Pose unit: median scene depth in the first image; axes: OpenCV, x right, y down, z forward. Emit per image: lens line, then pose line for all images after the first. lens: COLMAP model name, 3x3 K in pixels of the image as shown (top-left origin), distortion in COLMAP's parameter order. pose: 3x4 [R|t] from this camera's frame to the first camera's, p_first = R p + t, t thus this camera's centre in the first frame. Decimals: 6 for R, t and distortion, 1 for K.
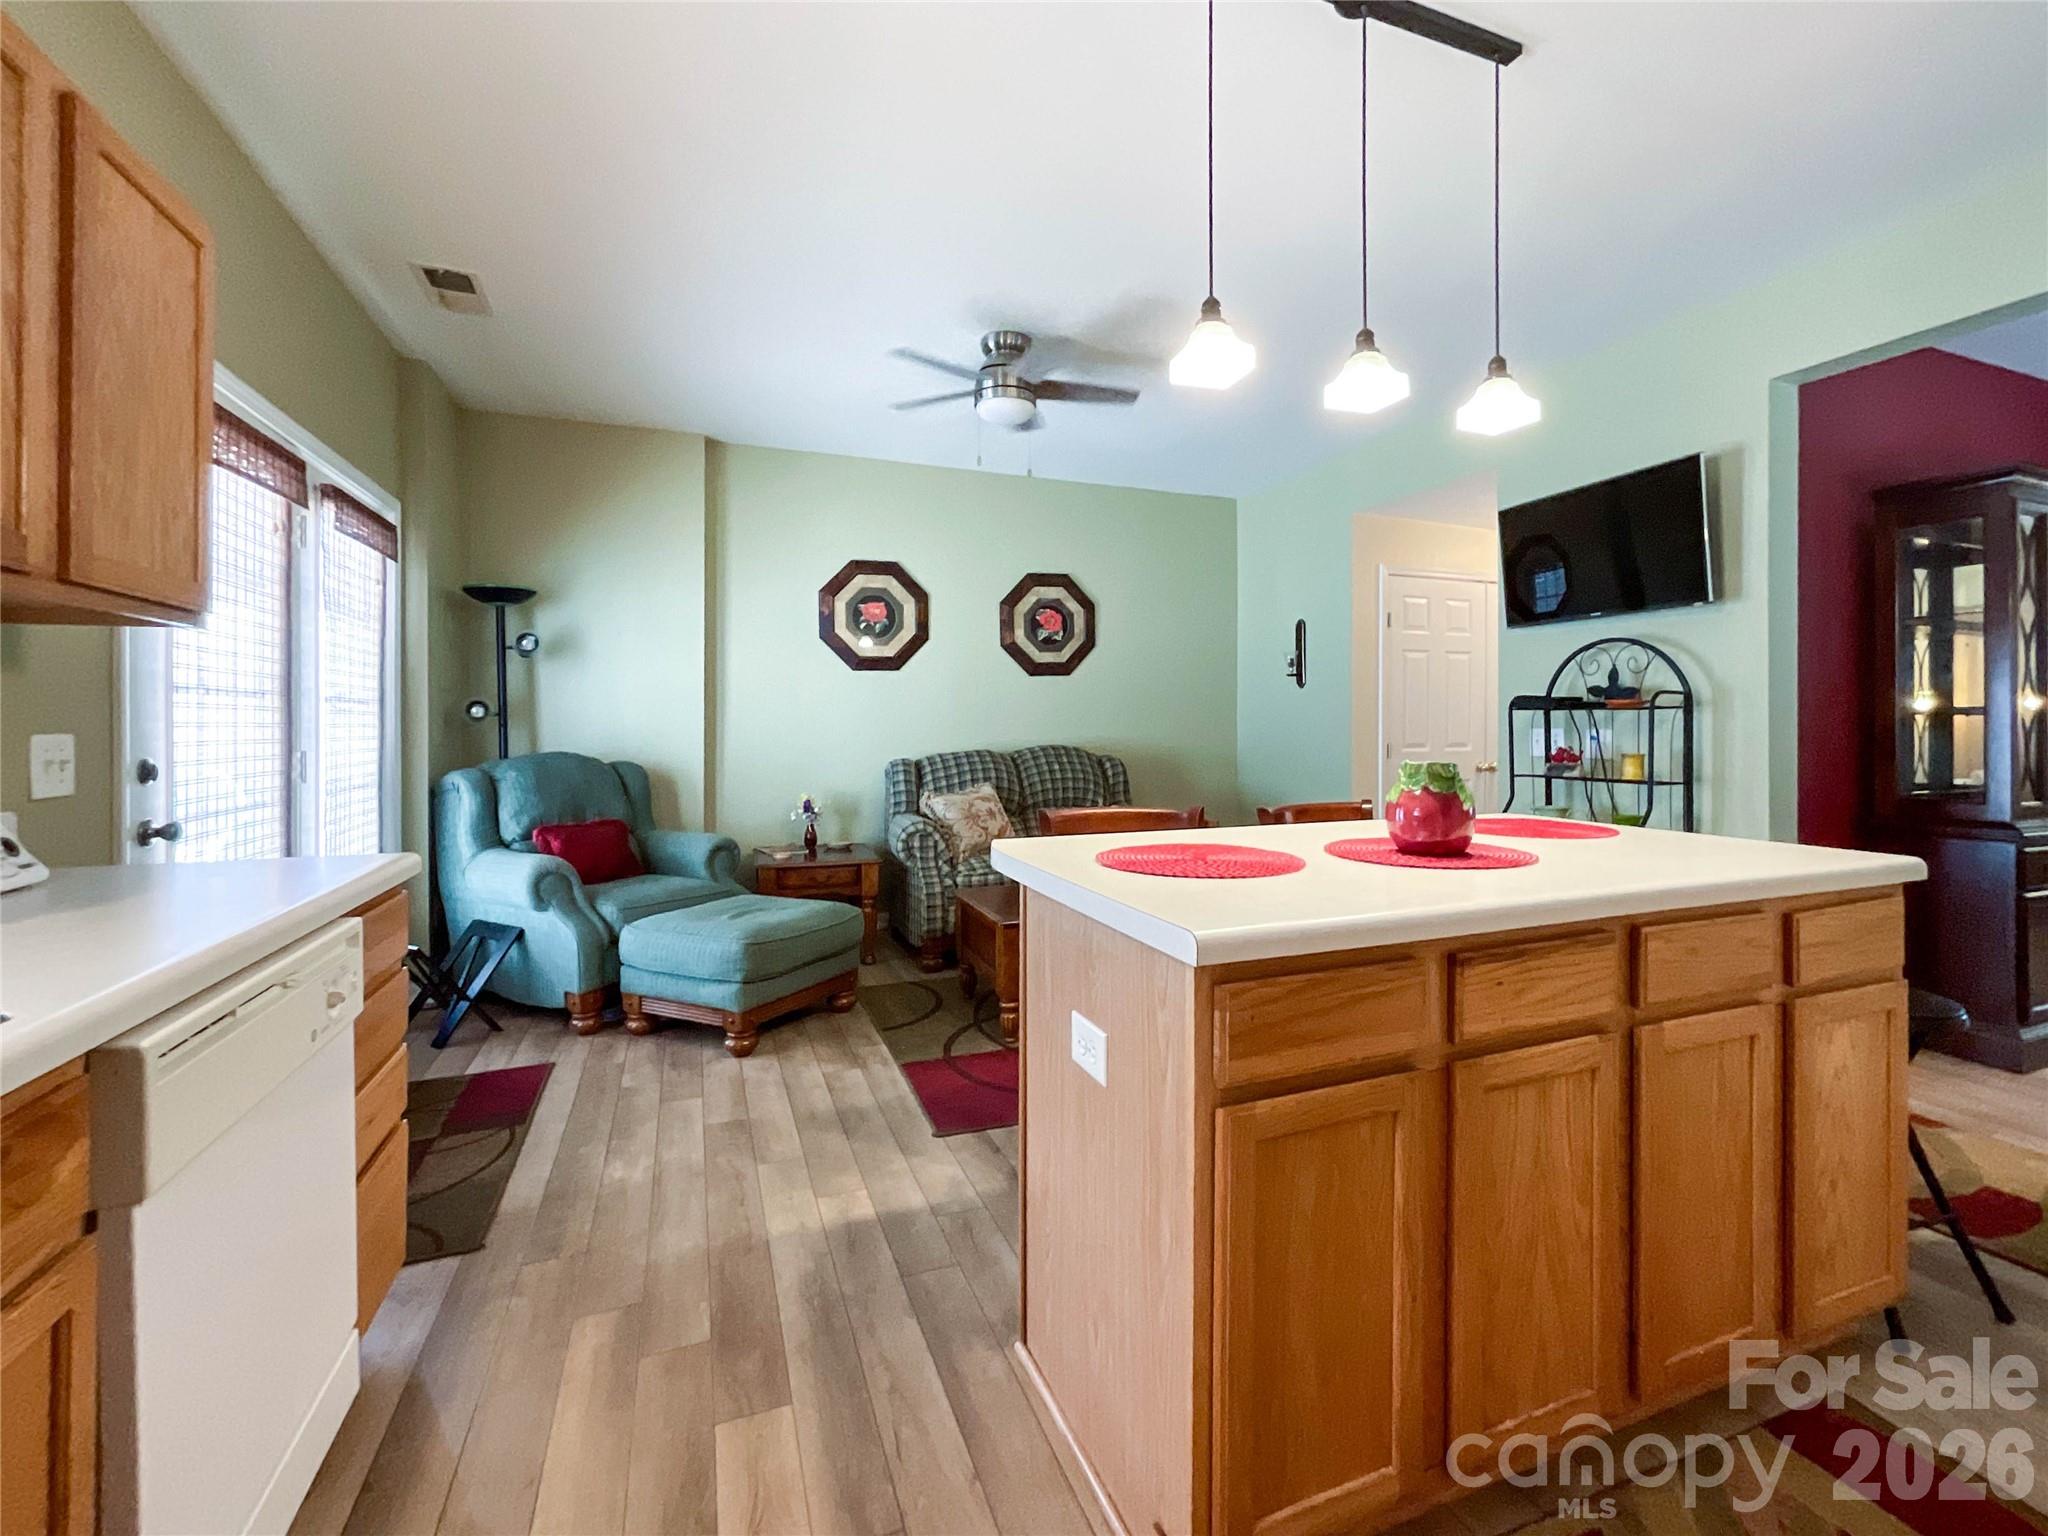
lens RADIAL K [[906.1, 0, 1026.0], [0, 906.1, 719.4], [0, 0, 1]] dist [-0.001380, -0.000015]
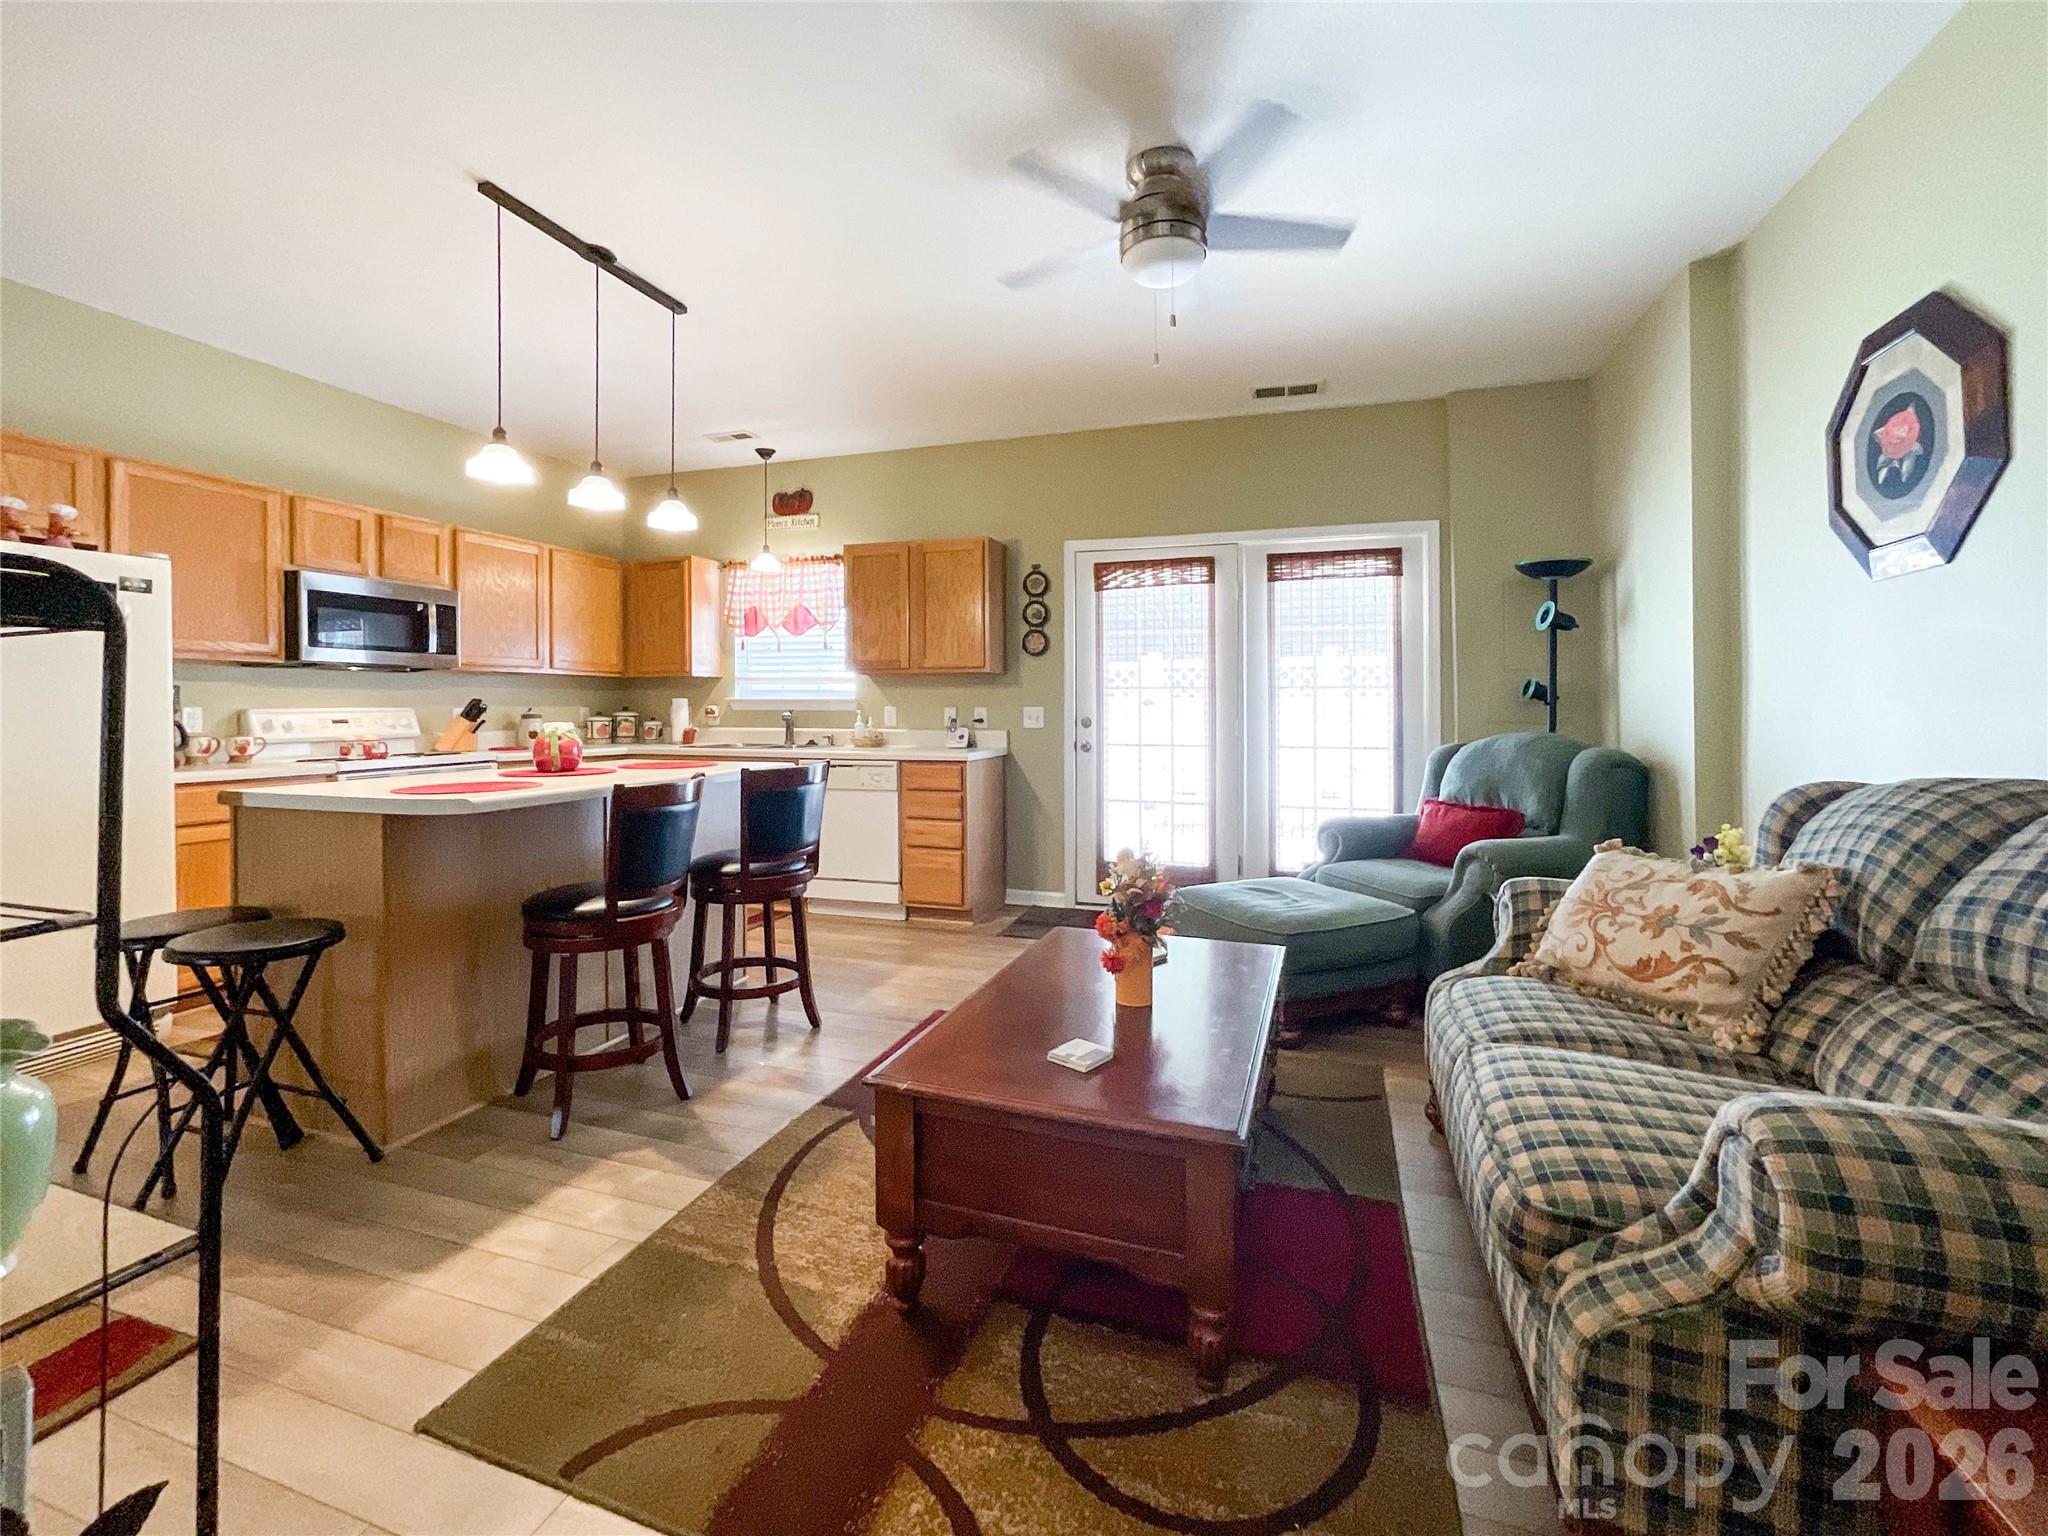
lens RADIAL K [[885.3, 0, 1036.3], [0, 885.3, 714.1], [0, 0, 1]] dist [-0.014489, 0.000535]
pose [[-0.622247, 0.008099, -0.782779, 0.405206], [0.005664, 0.999967, 0.005844, 0.007314], [0.782801, -0.000797, -0.622272, 0.938207]]
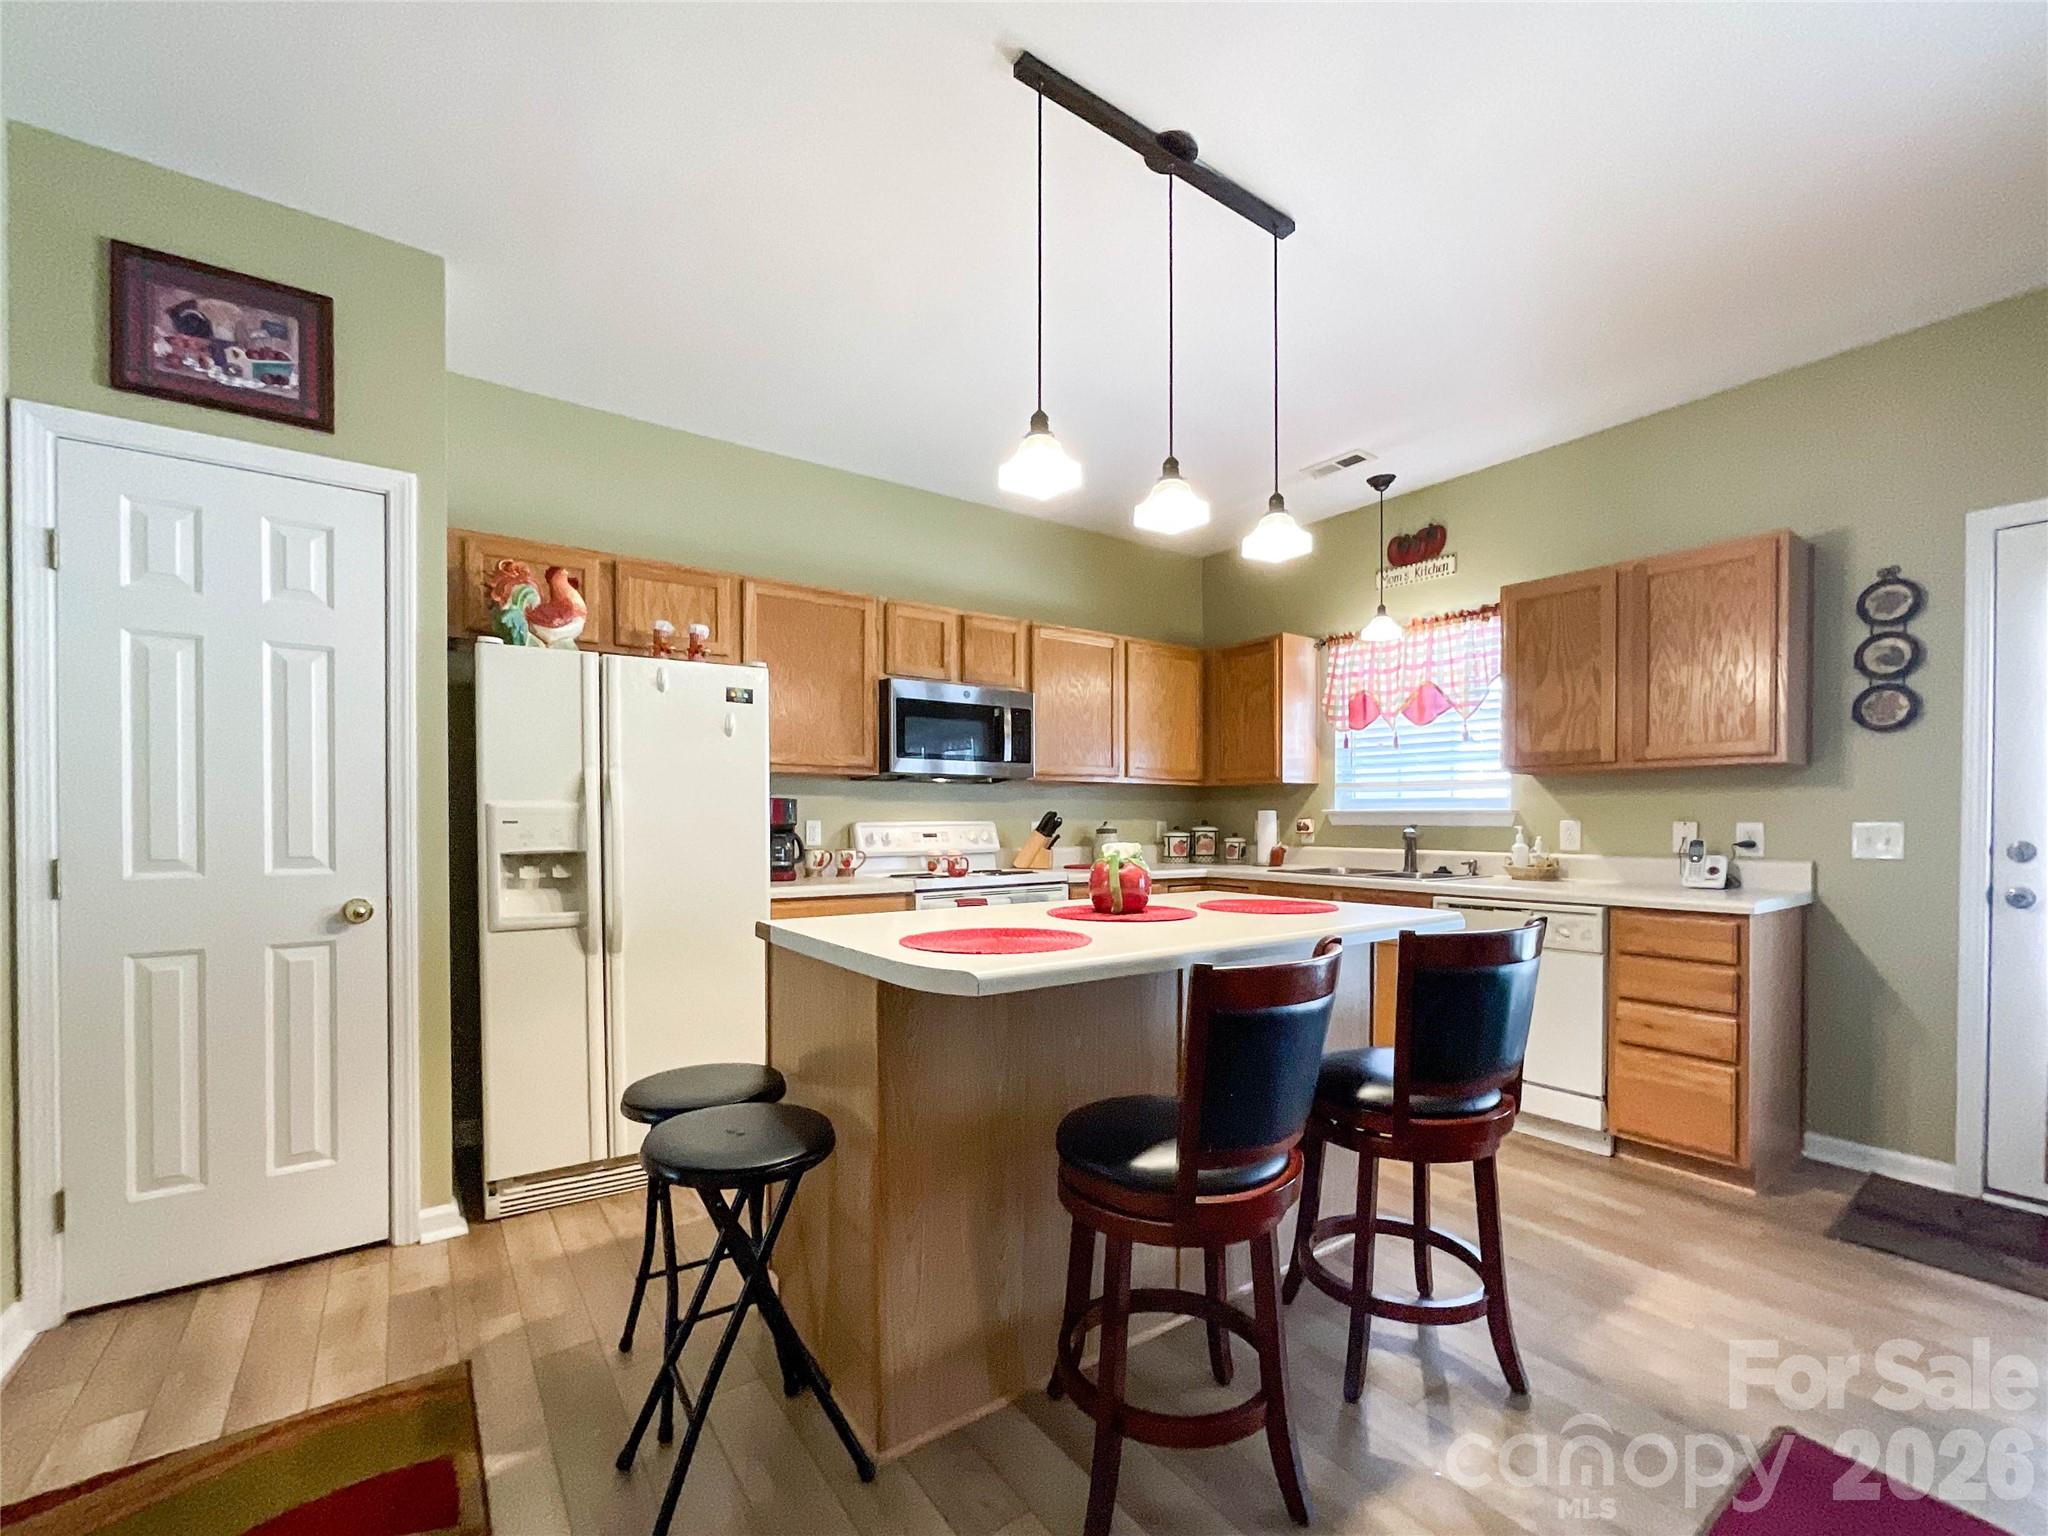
lens RADIAL K [[881.1, 0, 1020.0], [0, 881.1, 833.3], [0, 0, 1]] dist [-0.005028, -0.000149]
pose [[-0.966505, 0.003976, -0.256617, 0.299719], [0.001581, 0.999953, 0.009540, 0.005866], [0.256643, 0.008815, -0.966466, 0.720925]]
